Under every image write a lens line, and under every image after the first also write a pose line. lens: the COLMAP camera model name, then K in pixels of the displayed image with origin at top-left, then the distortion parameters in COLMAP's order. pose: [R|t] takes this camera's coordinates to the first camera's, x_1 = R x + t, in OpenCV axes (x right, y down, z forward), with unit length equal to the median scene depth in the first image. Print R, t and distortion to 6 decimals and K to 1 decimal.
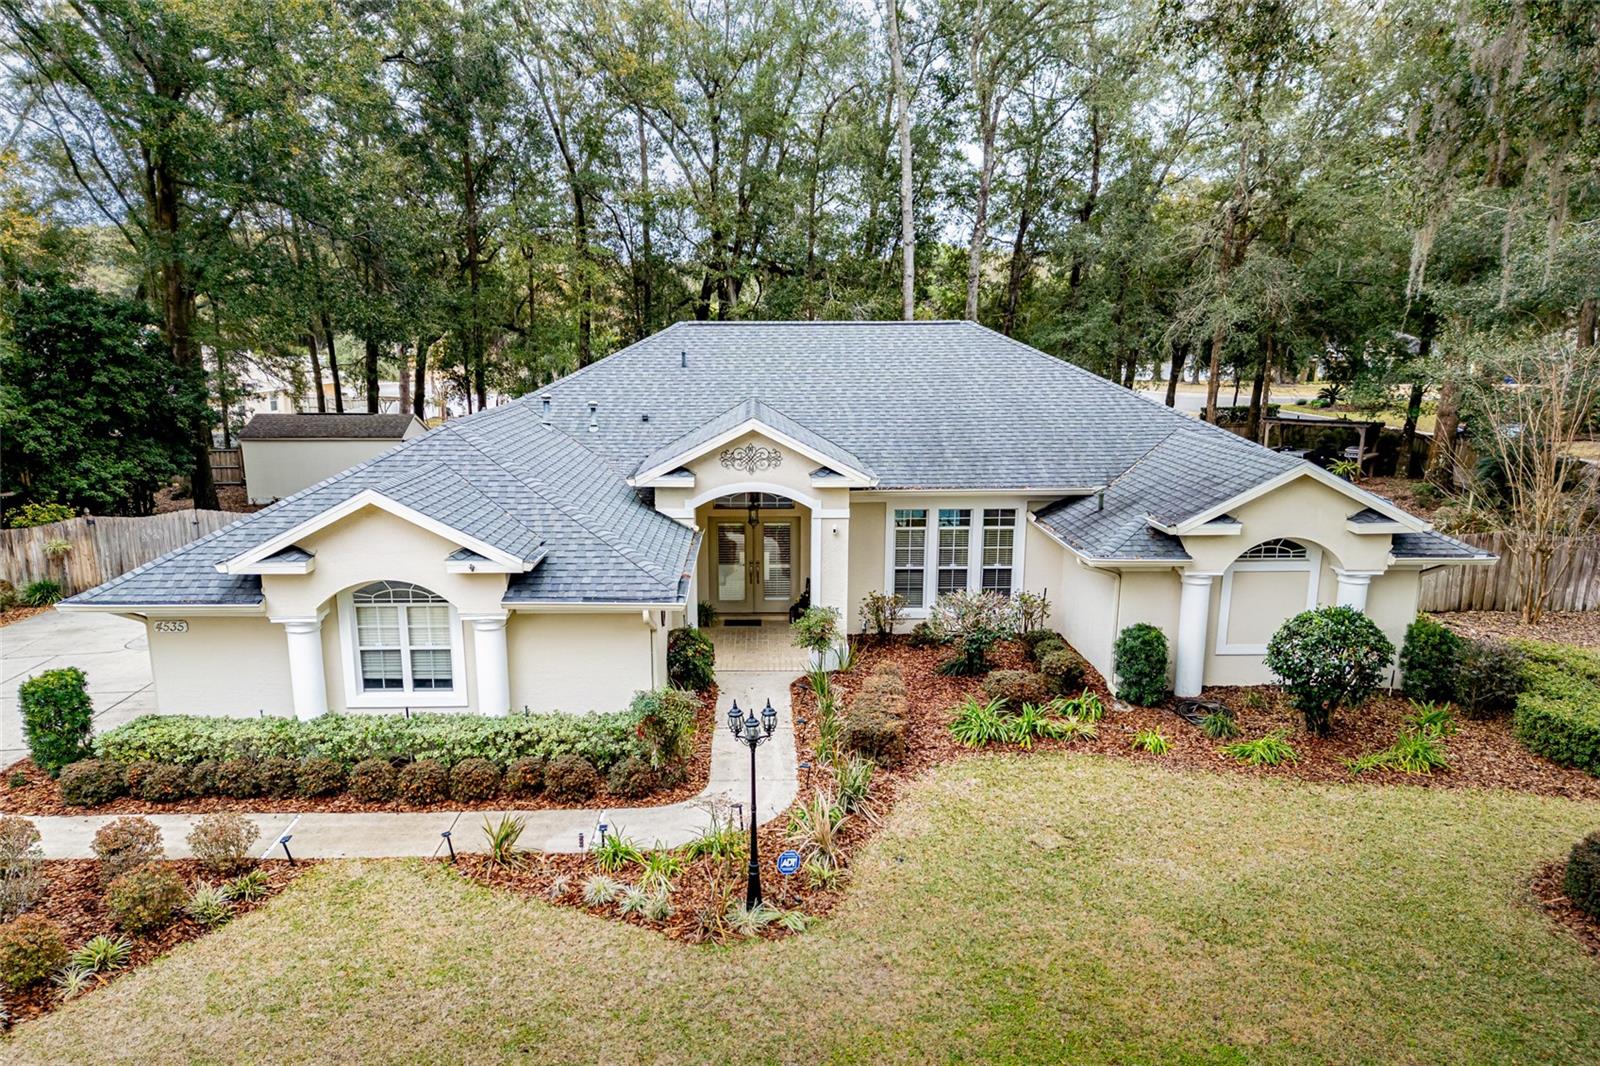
lens RADIAL K [[1139.7, 0, 772.6], [0, 1139.7, 585.8], [0, 0, 1]] dist [0.074858, -0.073106]
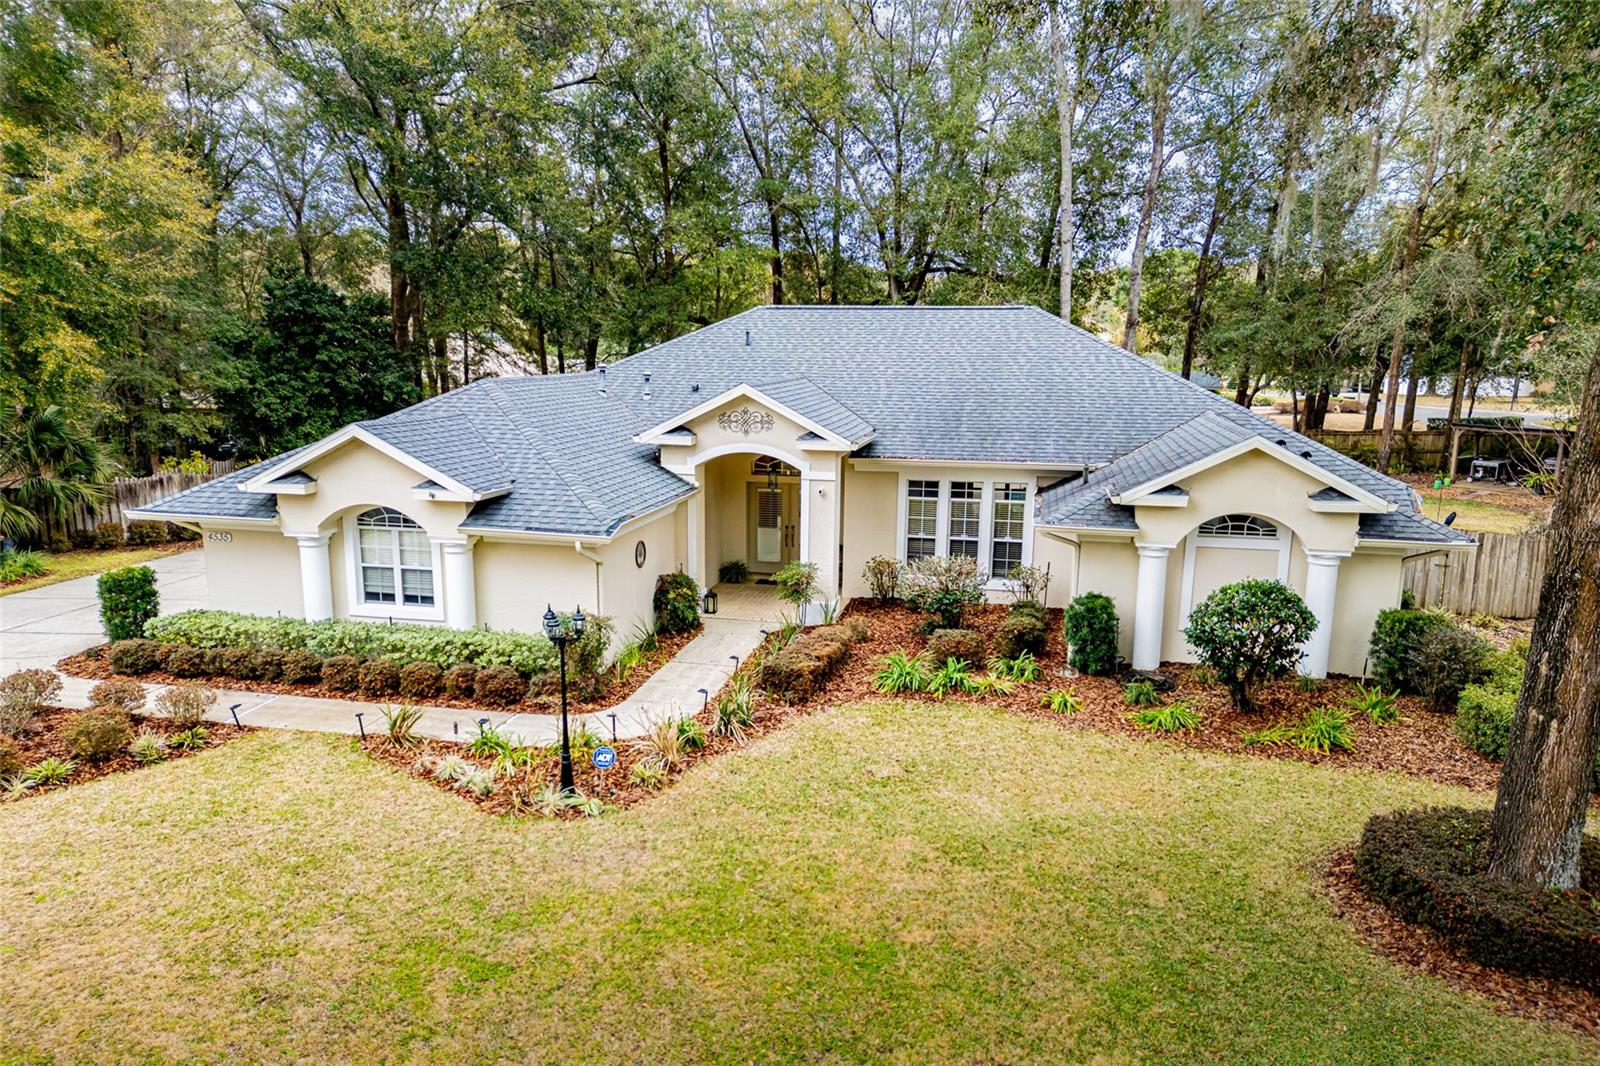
lens RADIAL K [[1112.9, 0, 798.1], [0, 1112.9, 556.1], [0, 0, 1]] dist [0.078265, -0.076632]
pose [[0.975761, 0.054348, -0.211984, 0.309444], [-0.060806, 0.997860, -0.024061, 0.045559], [0.210223, 0.036368, 0.976977, -0.020184]]
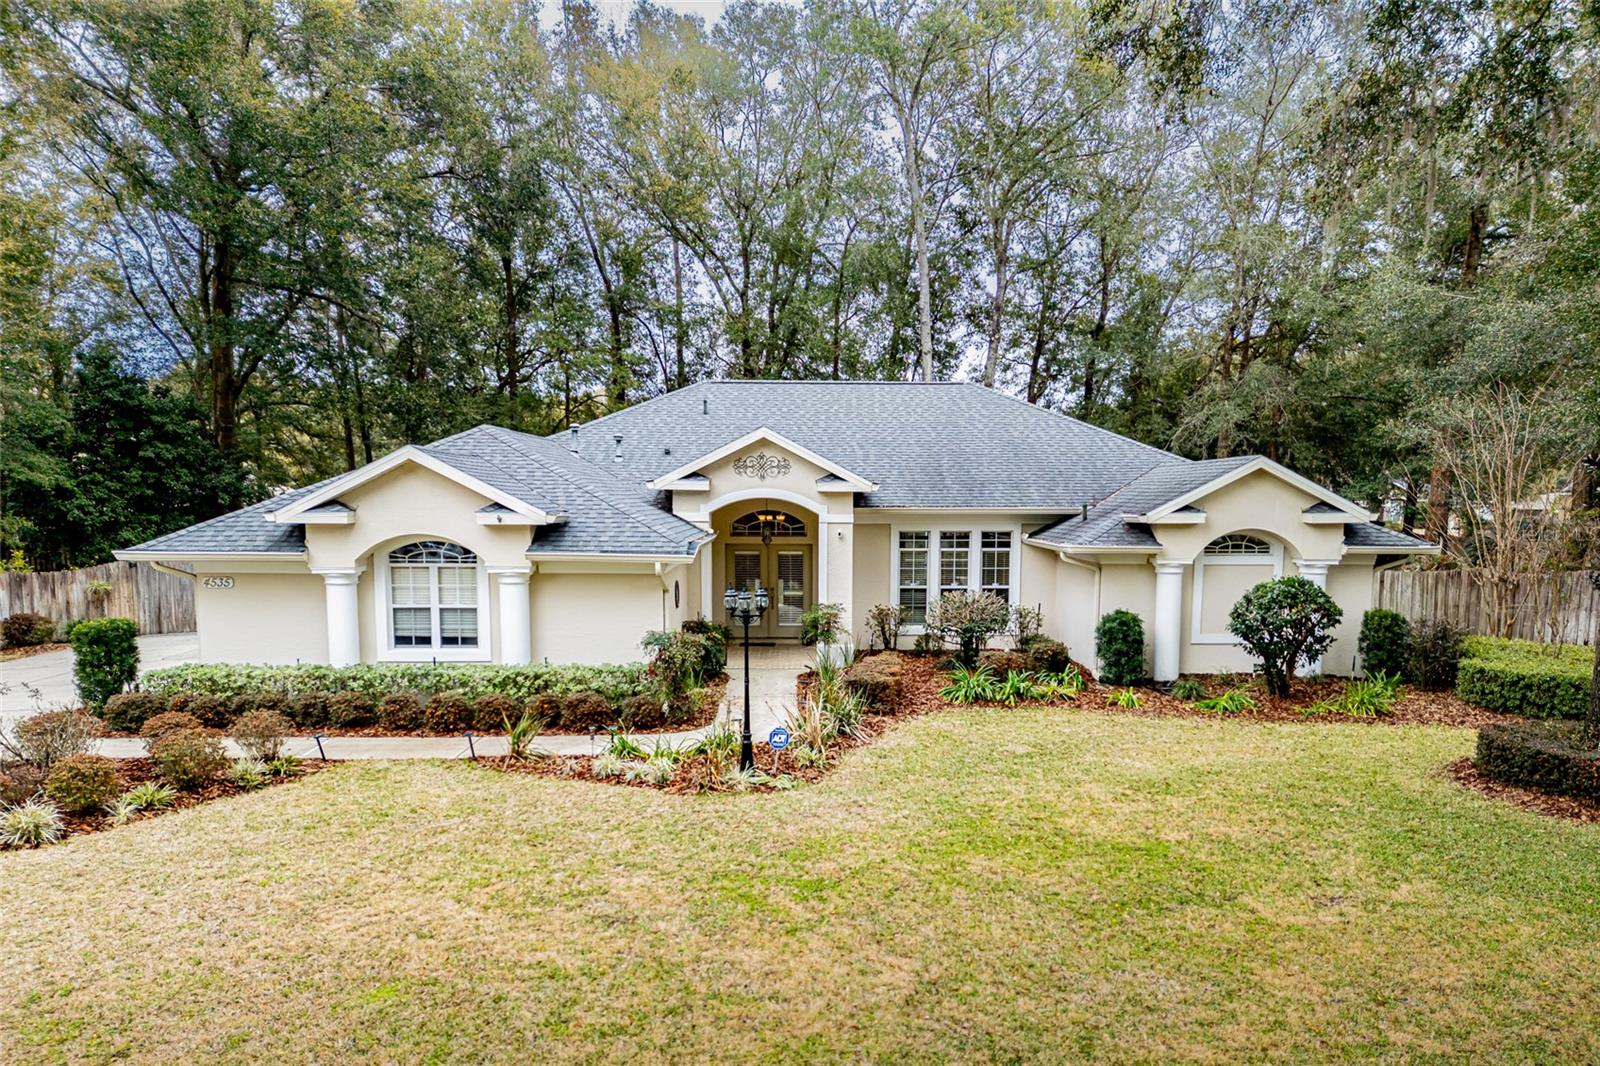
lens RADIAL K [[1161.1, 0, 829.3], [0, 1161.1, 616.9], [0, 0, 1]] dist [0.083524, -0.086946]
pose [[0.999857, 0.003989, 0.016433, 0.032685], [-0.002045, 0.993168, -0.116679, 0.189816], [-0.016786, 0.116628, 0.993034, -0.098619]]
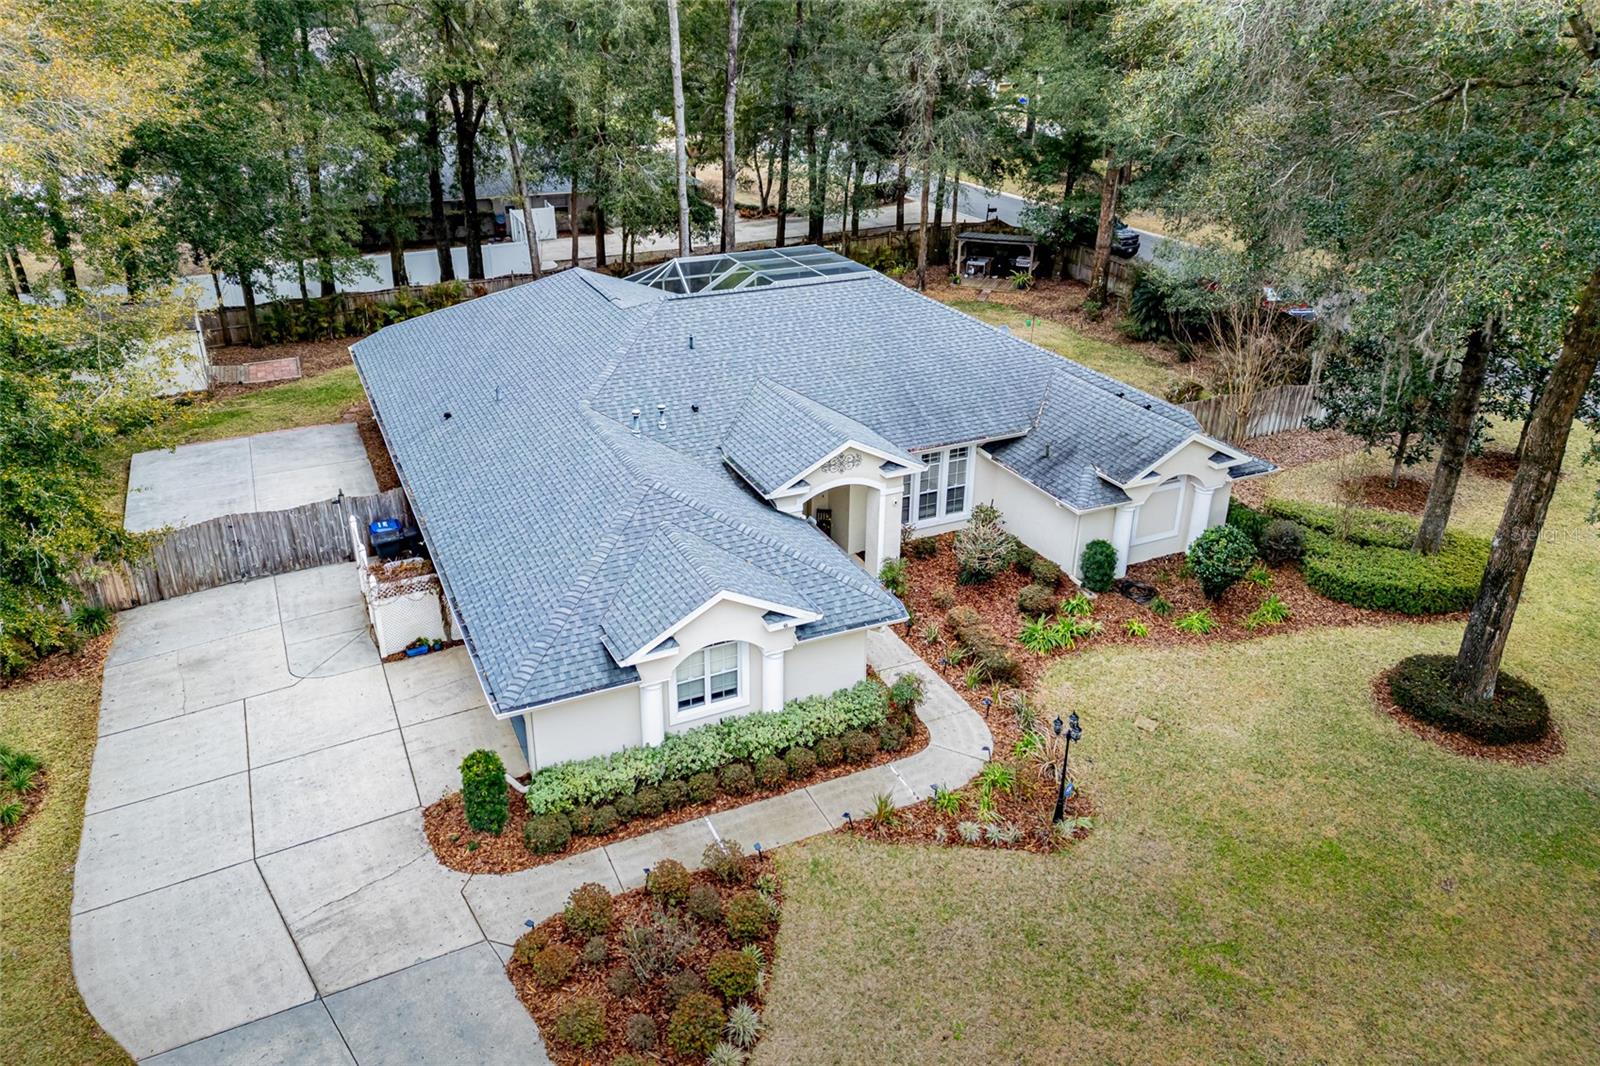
lens RADIAL K [[1147.5, 0, 764.7], [0, 1147.5, 469.0], [0, 0, 1]] dist [0.077791, -0.077809]
pose [[0.920433, -0.153416, 0.359536, -0.708253], [0.088667, 0.977731, 0.190212, -0.443036], [-0.380711, -0.143198, 0.913539, -0.254557]]
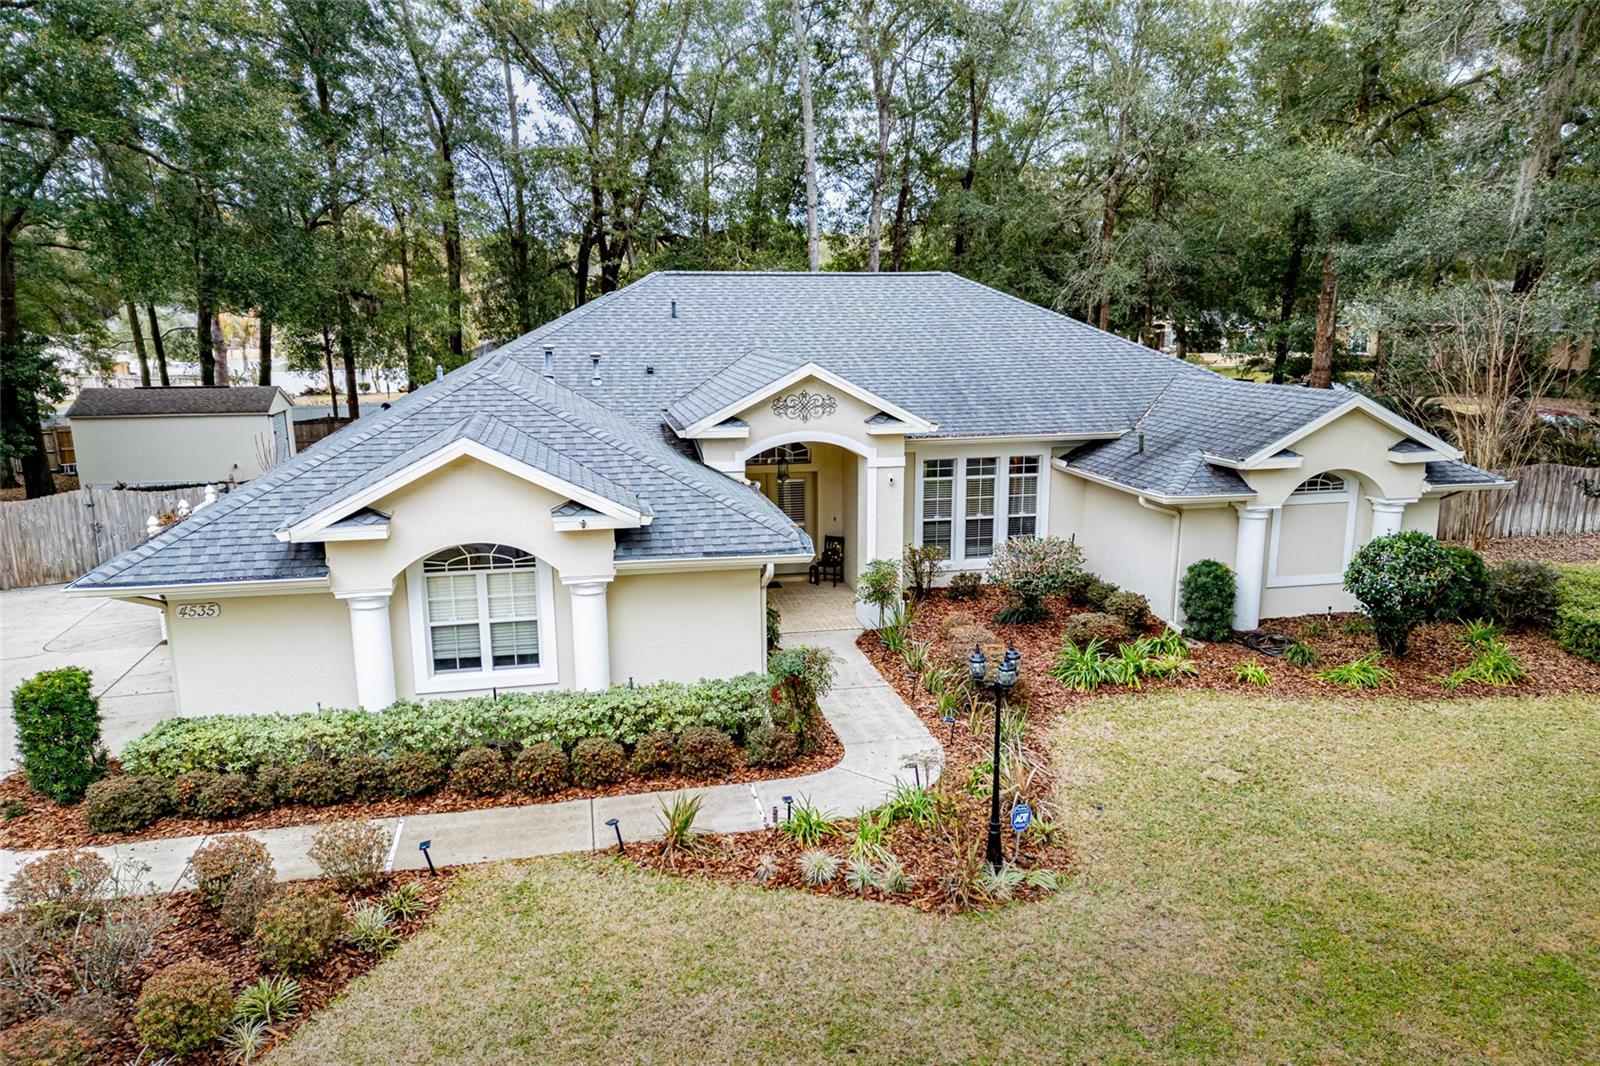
lens RADIAL K [[1141.2, 0, 814.4], [0, 1141.2, 552.5], [0, 0, 1]] dist [0.079159, -0.079714]
pose [[0.979823, -0.044898, 0.194758, -0.238372], [0.046990, 0.998877, -0.006132, 0.018667], [-0.194264, 0.015160, 0.980832, 0.086828]]
